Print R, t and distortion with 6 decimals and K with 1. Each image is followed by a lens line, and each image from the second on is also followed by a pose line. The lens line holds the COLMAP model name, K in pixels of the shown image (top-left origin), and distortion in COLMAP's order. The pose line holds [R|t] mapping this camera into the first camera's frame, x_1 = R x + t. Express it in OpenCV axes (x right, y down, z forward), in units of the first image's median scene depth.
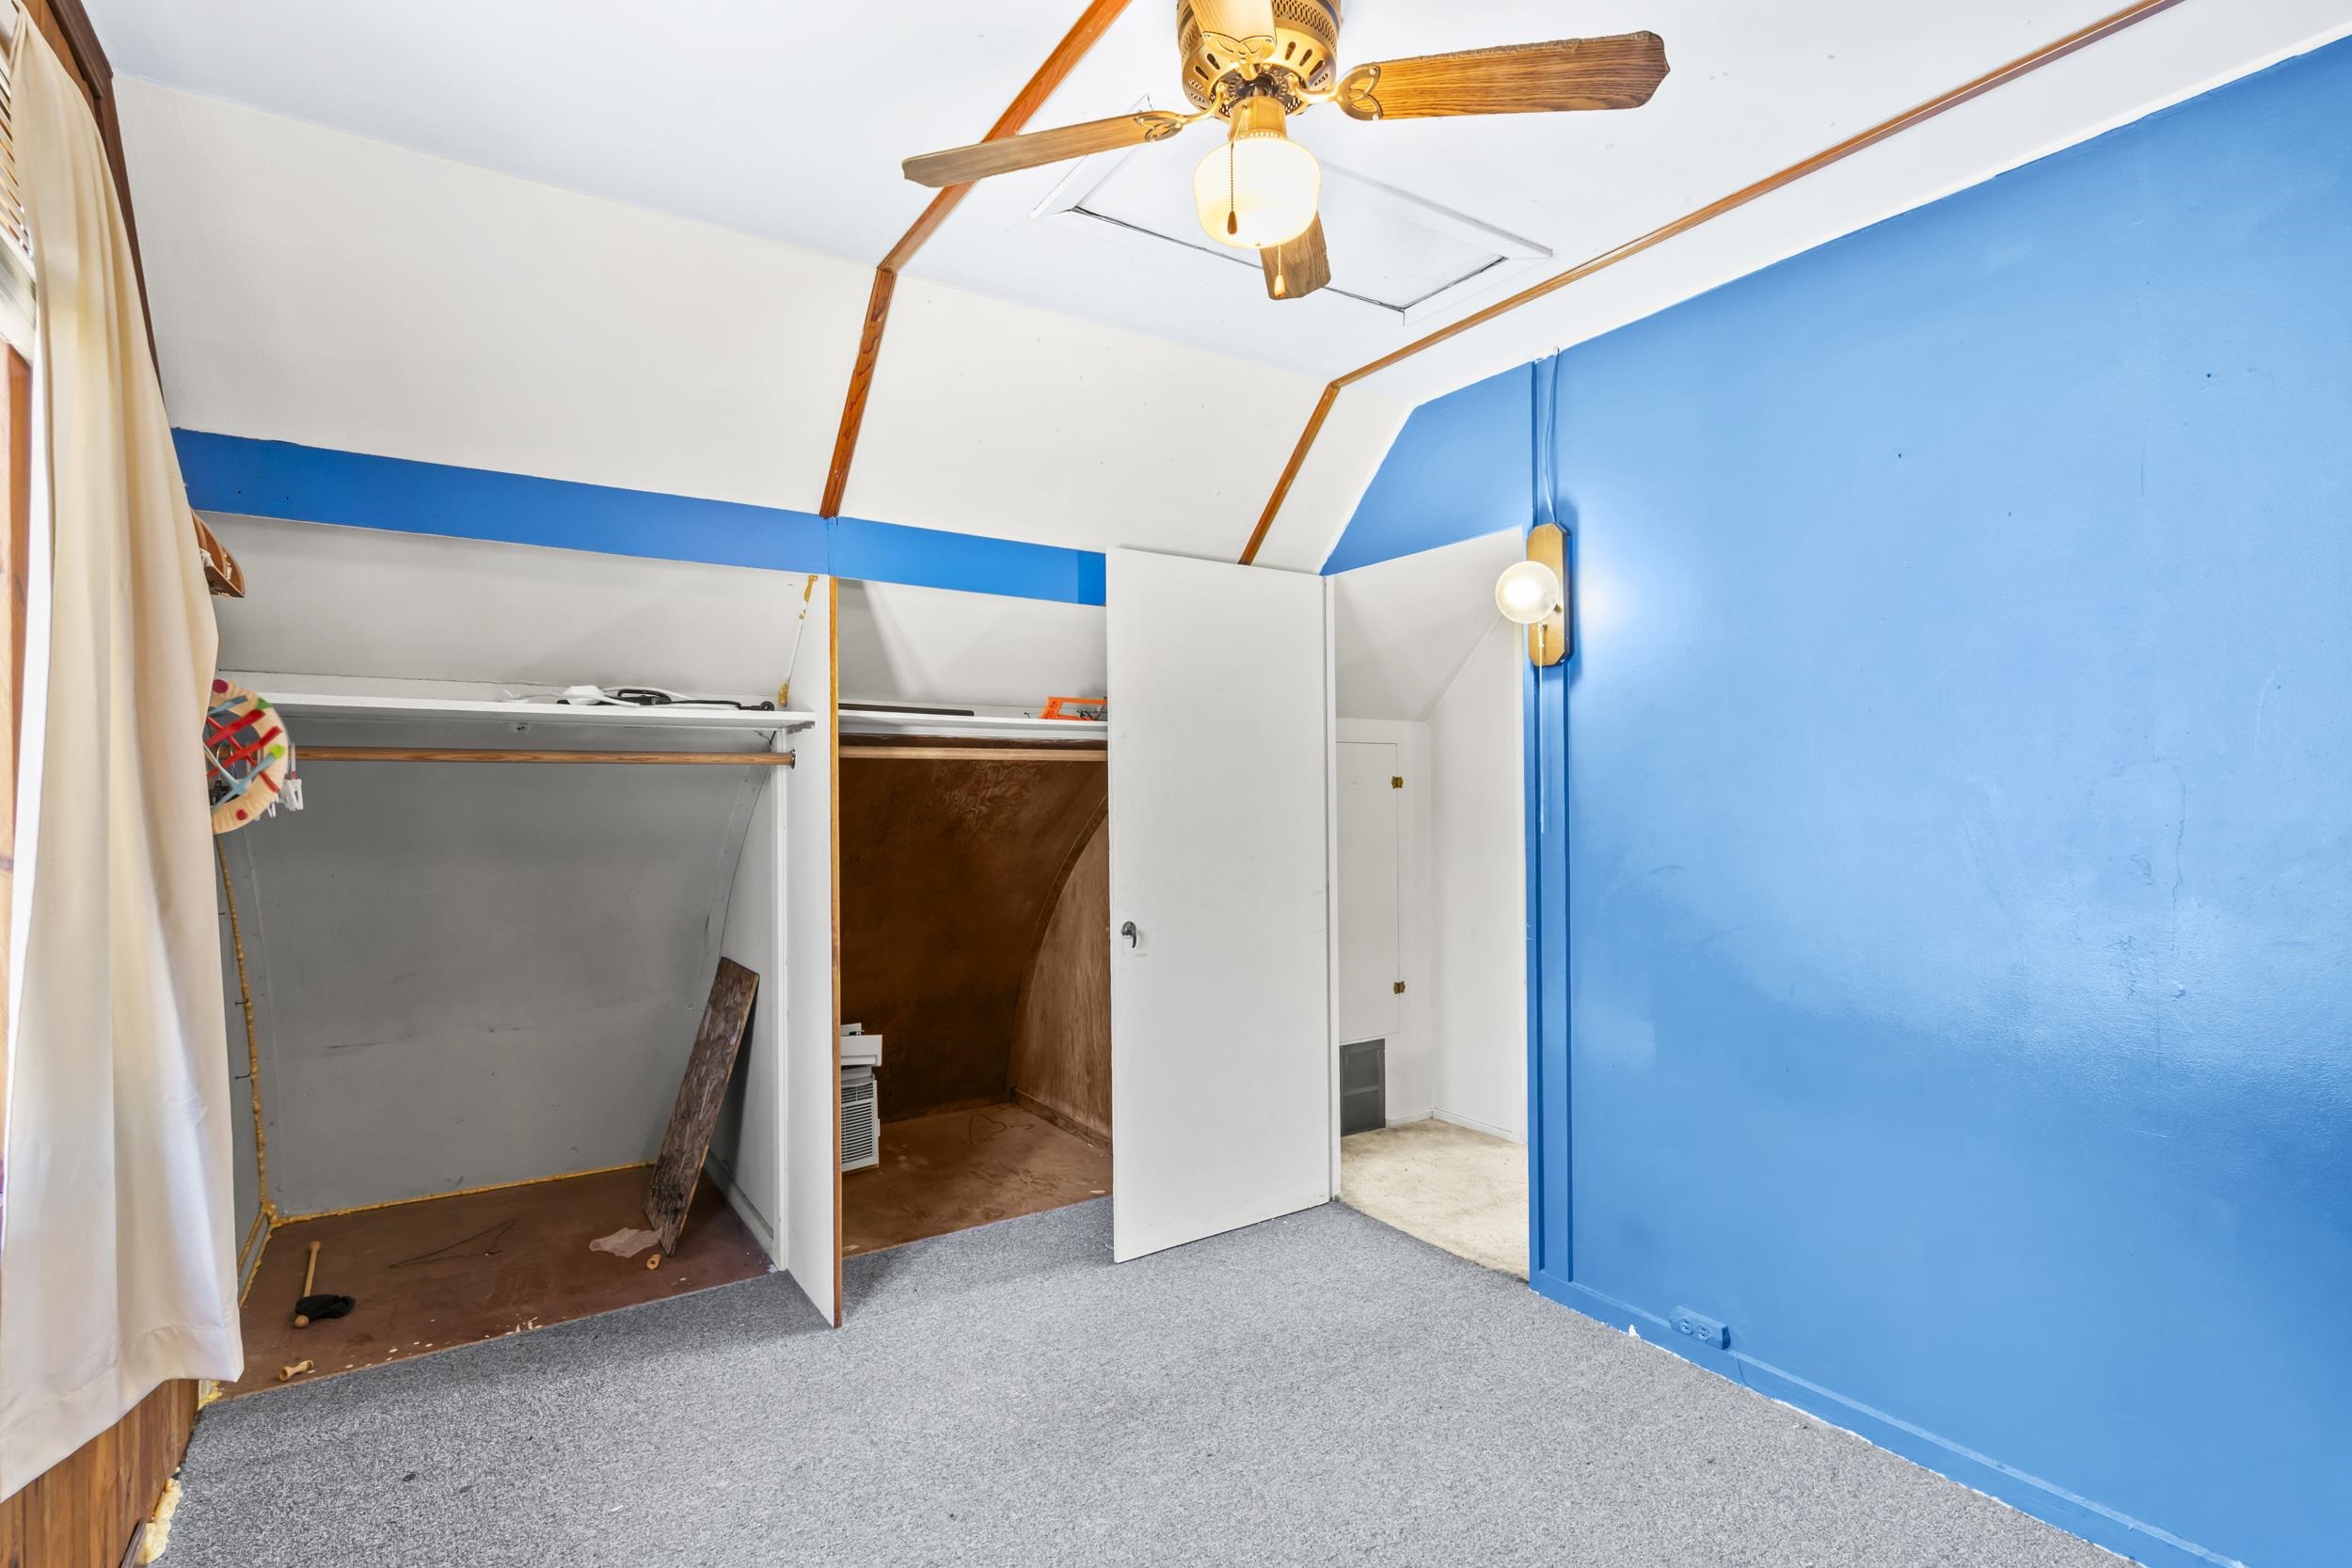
lens RADIAL K [[1124.4, 0, 1180.0], [0, 1124.4, 791.0], [0, 0, 1]] dist [-0.000019, -0.001054]
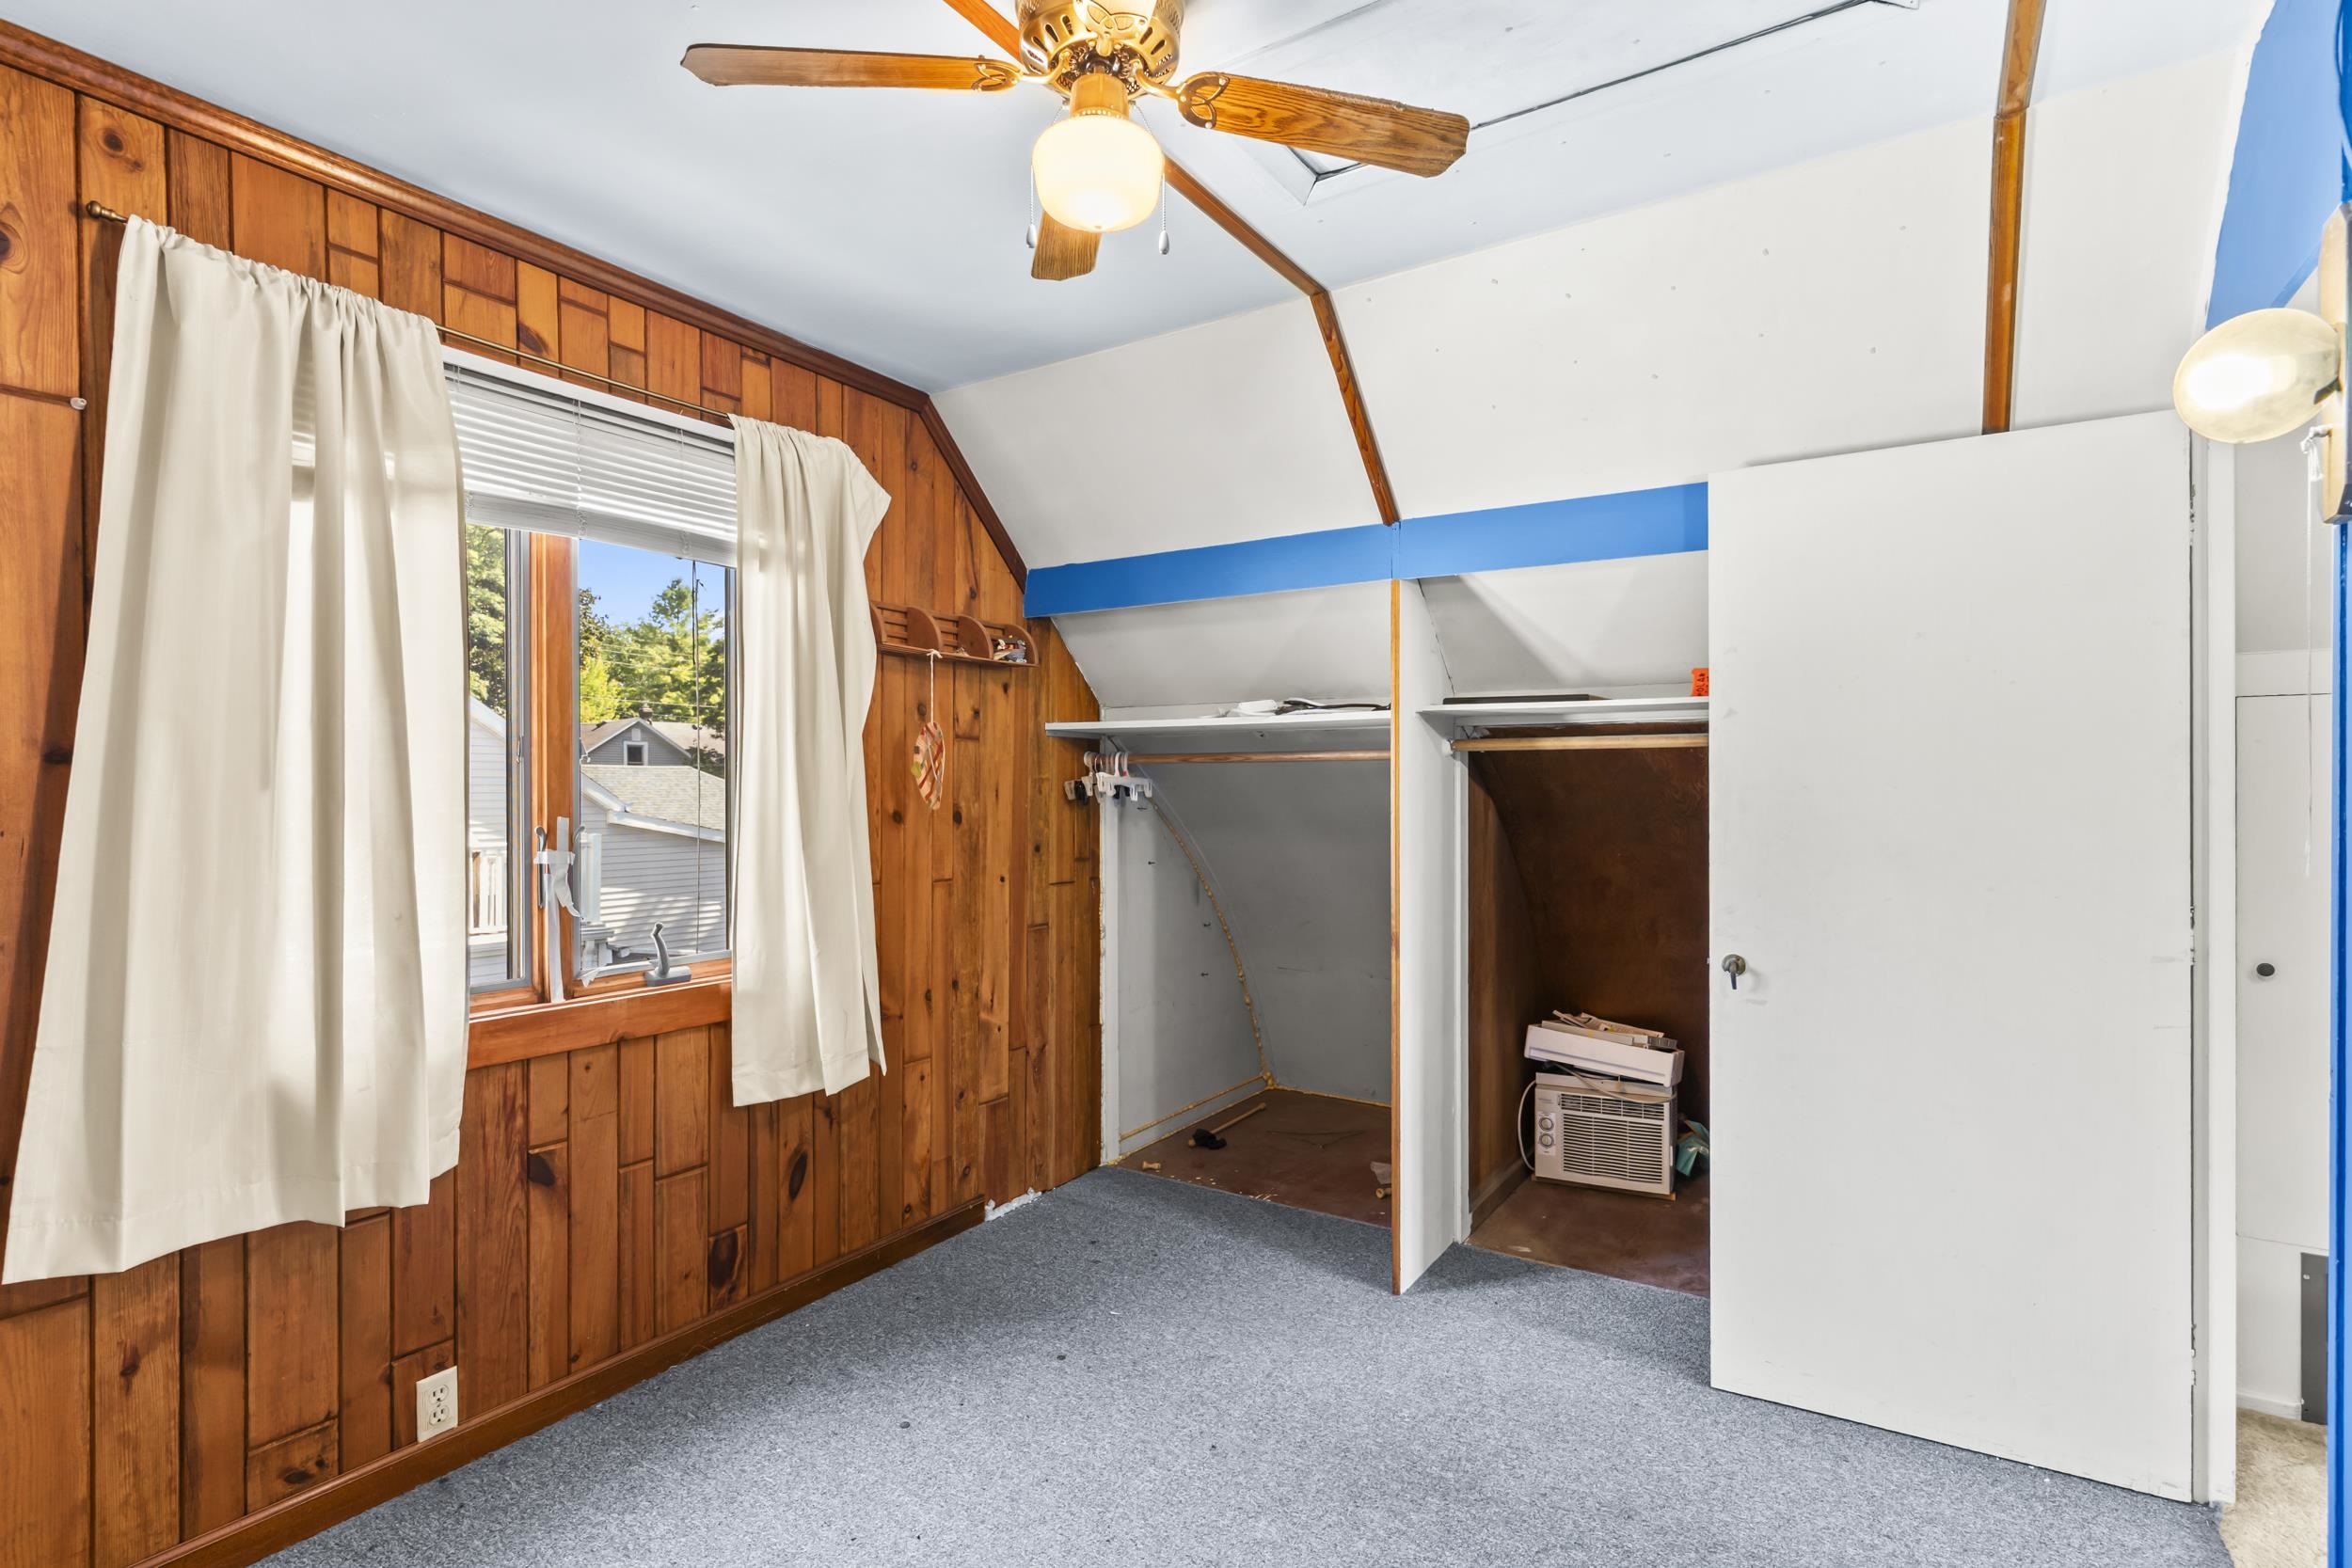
lens RADIAL K [[1147.4, 0, 1180.2], [0, 1147.4, 793.8], [0, 0, 1]] dist [0.001312, -0.000052]
pose [[0.405004, 0.010904, -0.914250, 0.532636], [0.000835, 0.999924, 0.012296, -0.004092], [0.914314, -0.005744, 0.404965, 0.346492]]
